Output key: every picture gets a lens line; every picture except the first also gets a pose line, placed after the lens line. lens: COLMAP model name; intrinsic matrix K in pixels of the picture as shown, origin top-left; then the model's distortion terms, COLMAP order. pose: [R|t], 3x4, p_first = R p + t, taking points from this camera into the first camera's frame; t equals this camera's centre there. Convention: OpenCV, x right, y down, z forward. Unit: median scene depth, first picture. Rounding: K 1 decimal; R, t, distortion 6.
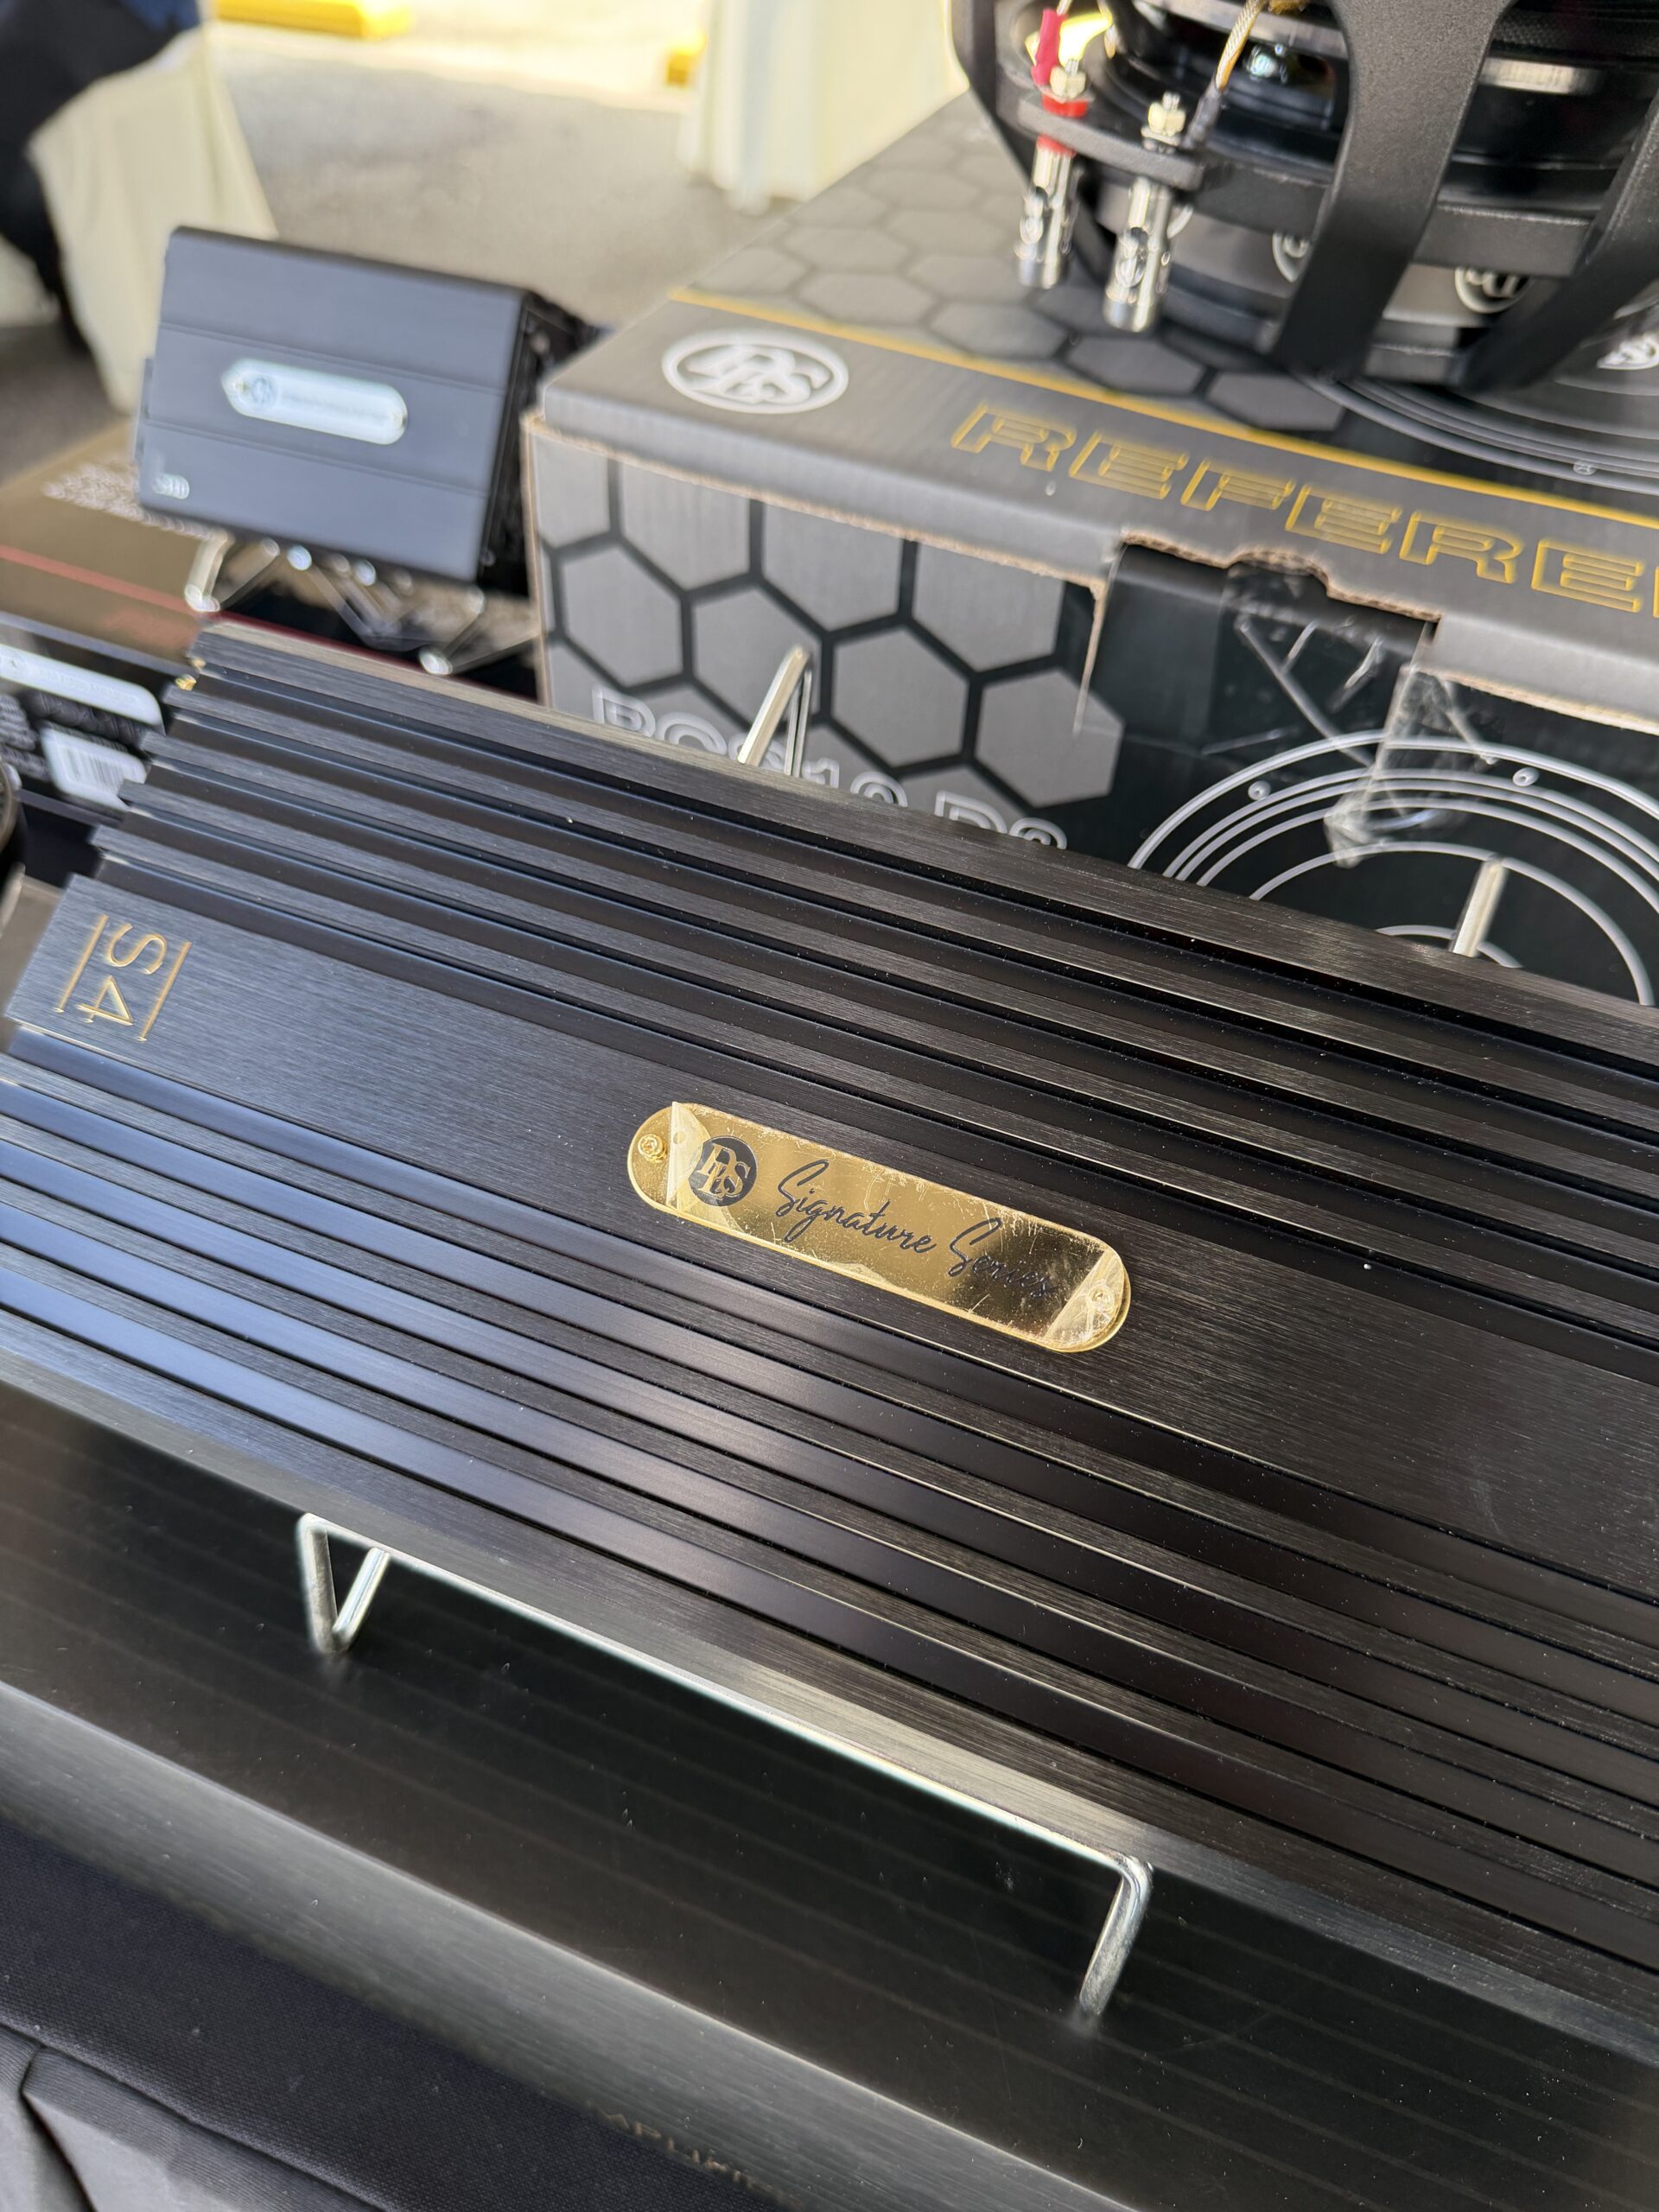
lens RADIAL K [[1548.4, 0, 829.5], [0, 1548.4, 1106.0], [0, 0, 1]] dist [0.023807, -0.004454]
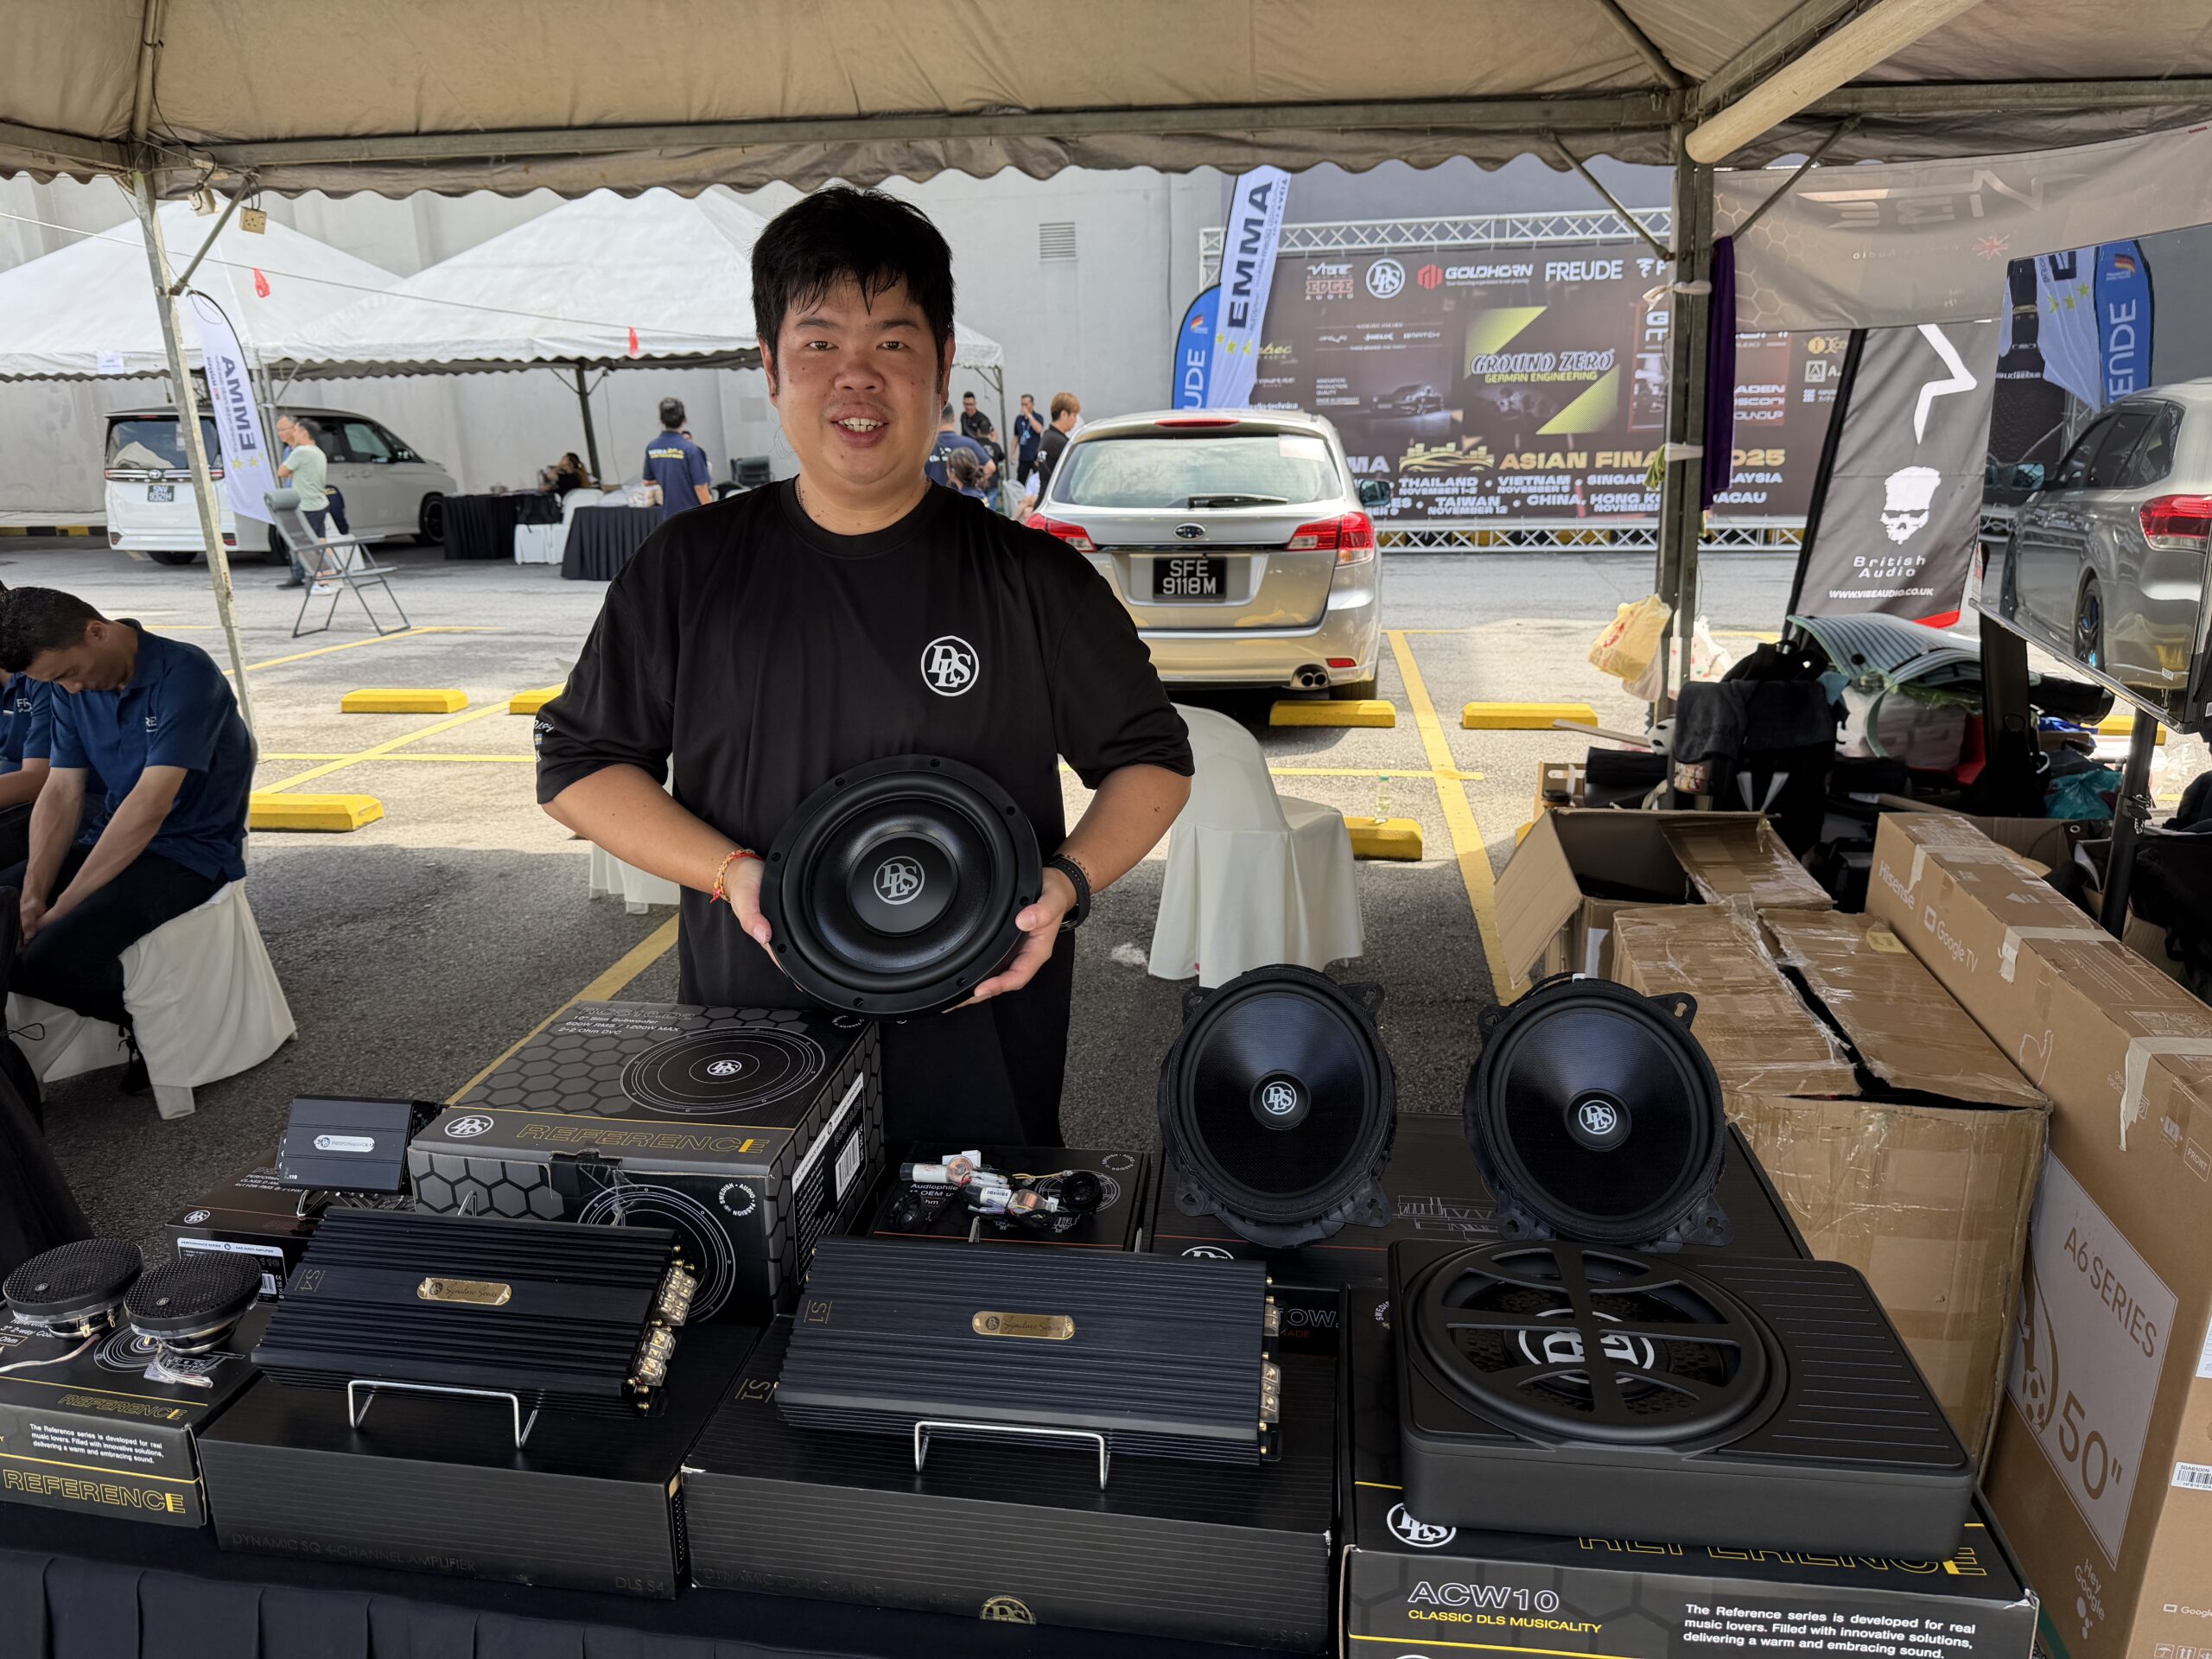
lens RADIAL K [[1548.4, 0, 1099.3], [0, 1548.4, 835.4], [0, 0, 1]] dist [0.023807, -0.004454]
pose [[0.970636, -0.137187, 0.197598, 0.708003], [0.214727, 0.864399, -0.454650, 0.878774], [-0.108431, 0.483729, 0.868475, -2.530213]]
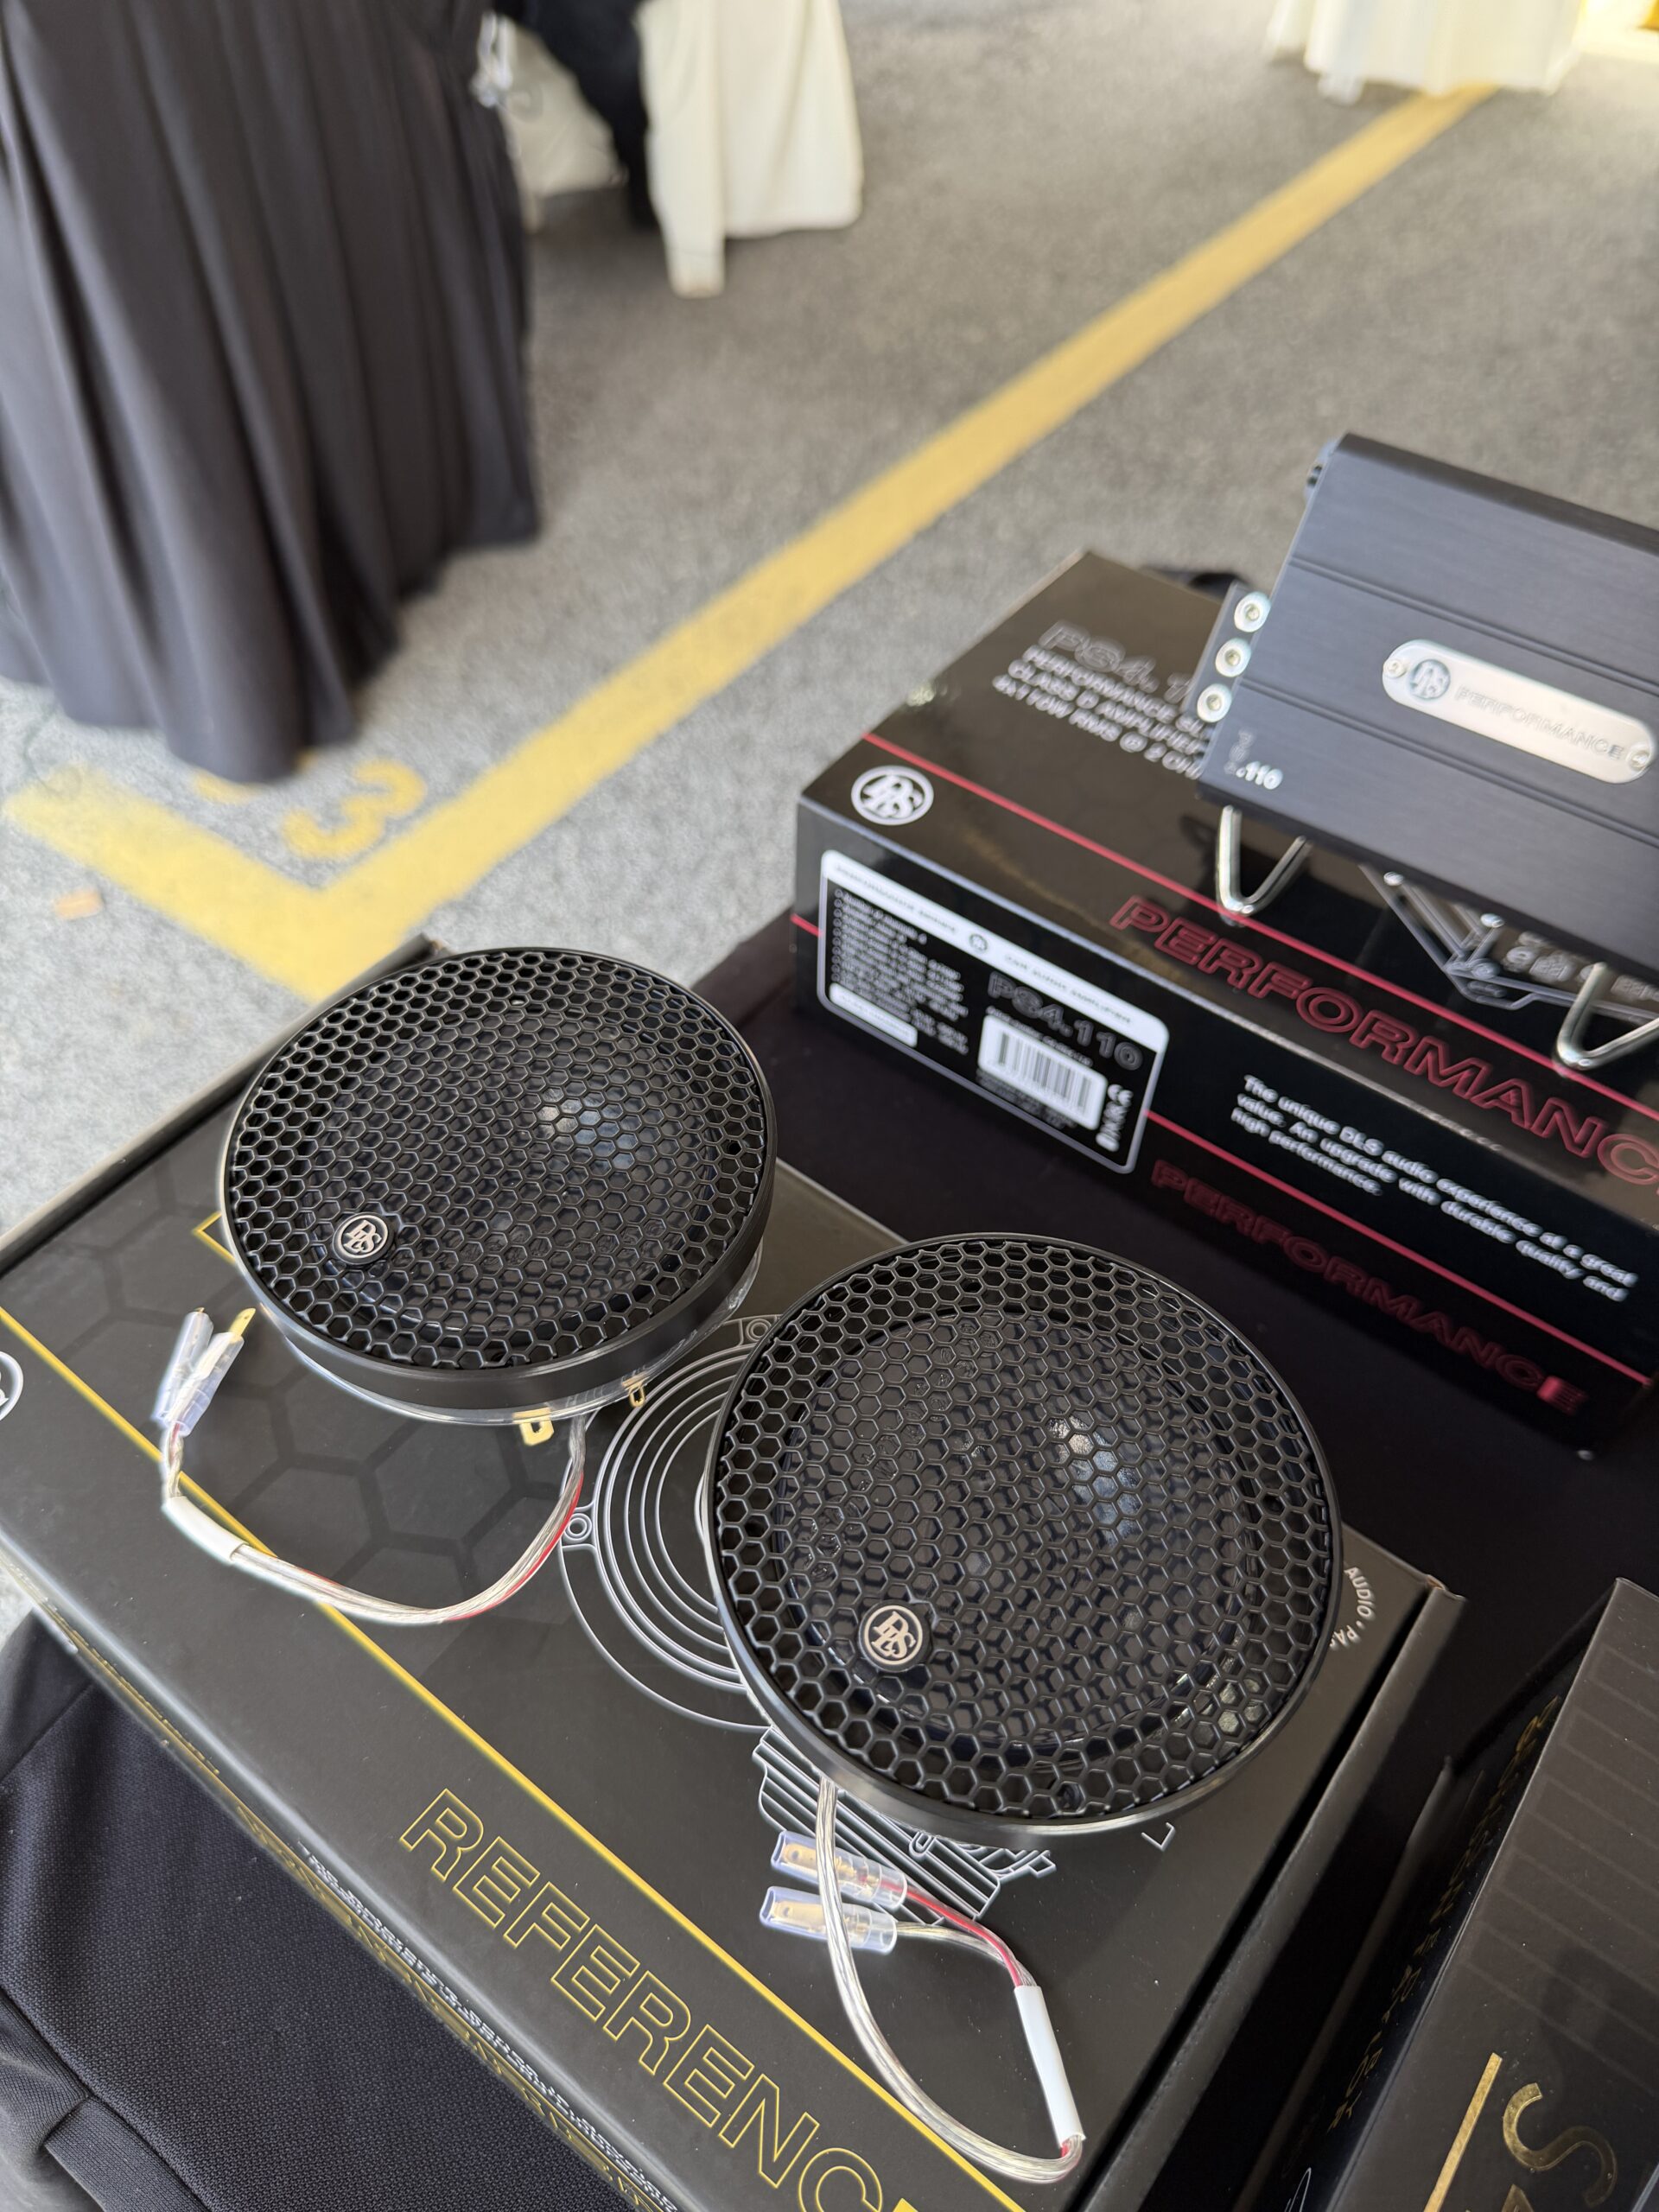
lens RADIAL K [[1548.4, 0, 829.5], [0, 1548.4, 1106.0], [0, 0, 1]] dist [0.023807, -0.004454]
pose [[0.964651, 0.182124, -0.190474, -0.432121], [-0.167780, 0.981795, 0.089037, -0.258294], [0.203222, -0.053932, 0.977646, 0.193455]]
